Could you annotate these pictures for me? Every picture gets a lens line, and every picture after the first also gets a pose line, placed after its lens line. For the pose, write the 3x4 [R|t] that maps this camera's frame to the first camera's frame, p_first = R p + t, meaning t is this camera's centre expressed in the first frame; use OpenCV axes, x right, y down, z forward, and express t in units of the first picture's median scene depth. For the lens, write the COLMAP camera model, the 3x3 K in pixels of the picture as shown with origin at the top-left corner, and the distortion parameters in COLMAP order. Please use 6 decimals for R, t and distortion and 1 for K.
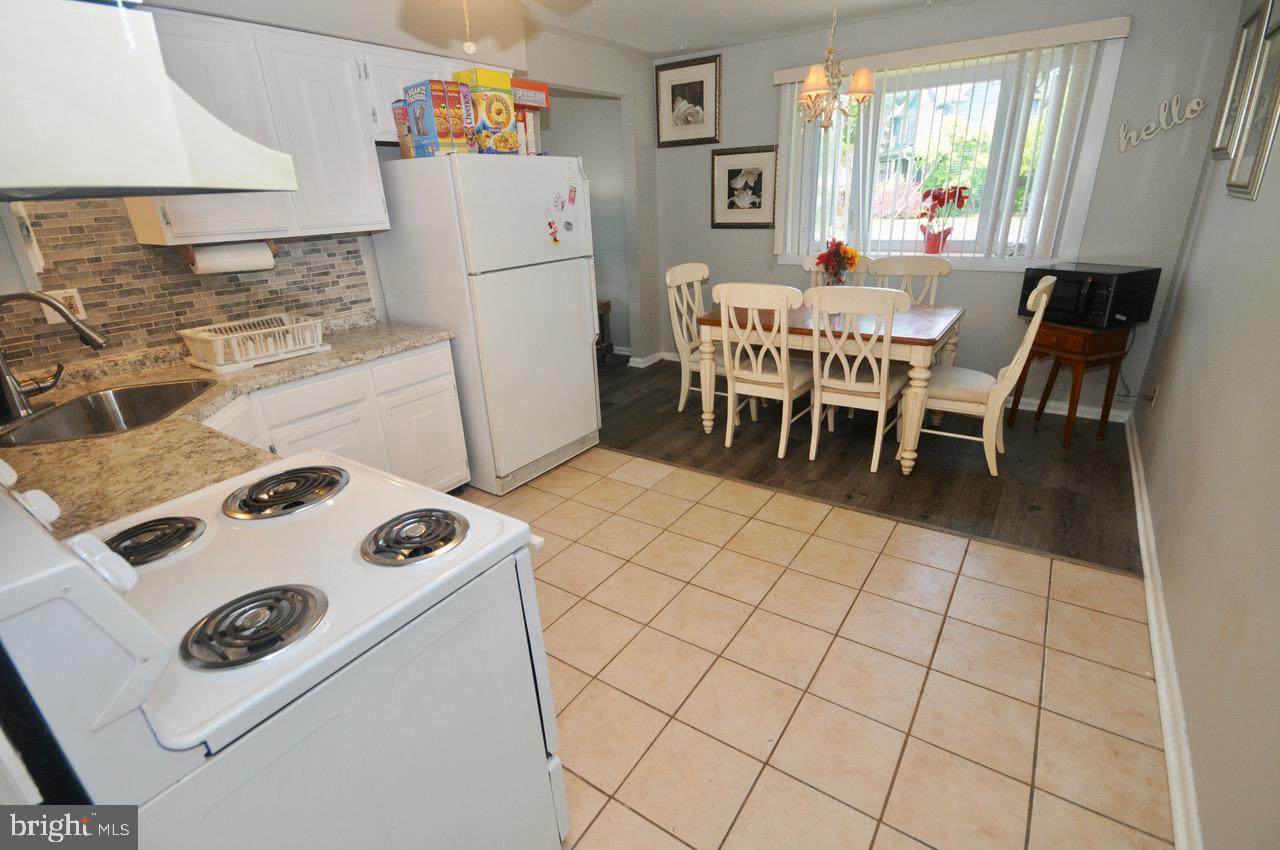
lens RADIAL K [[593.7, 0, 647.7], [0, 593.7, 426.5], [0, 0, 1]] dist [0.009574, -0.010607]
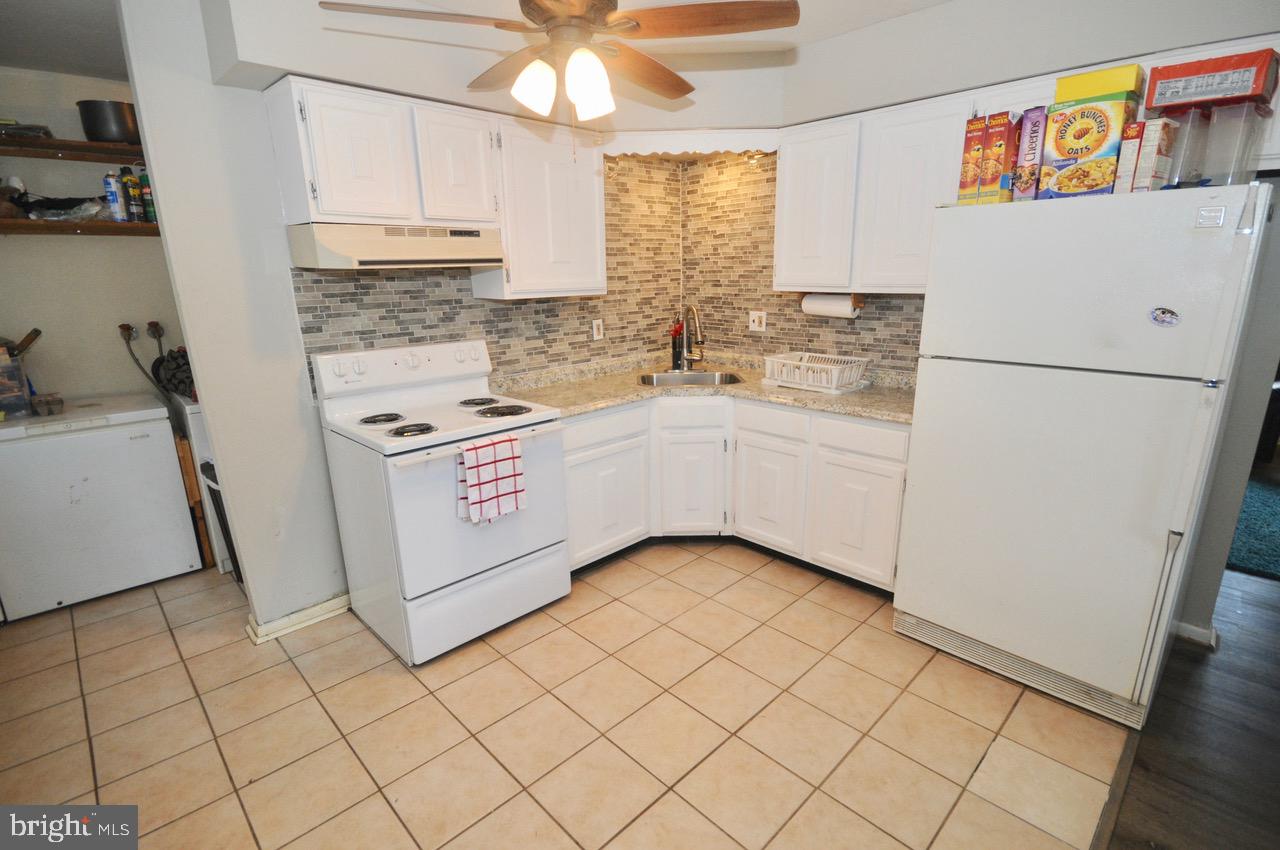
lens RADIAL K [[593.7, 0, 641.7], [0, 593.7, 429.6], [0, 0, 1]] dist [0.009574, -0.010607]
pose [[-0.183343, 0.290743, -0.939071, 0.544057], [-0.341259, 0.877034, 0.338163, -0.305902], [0.921915, 0.382466, -0.061580, 0.732347]]
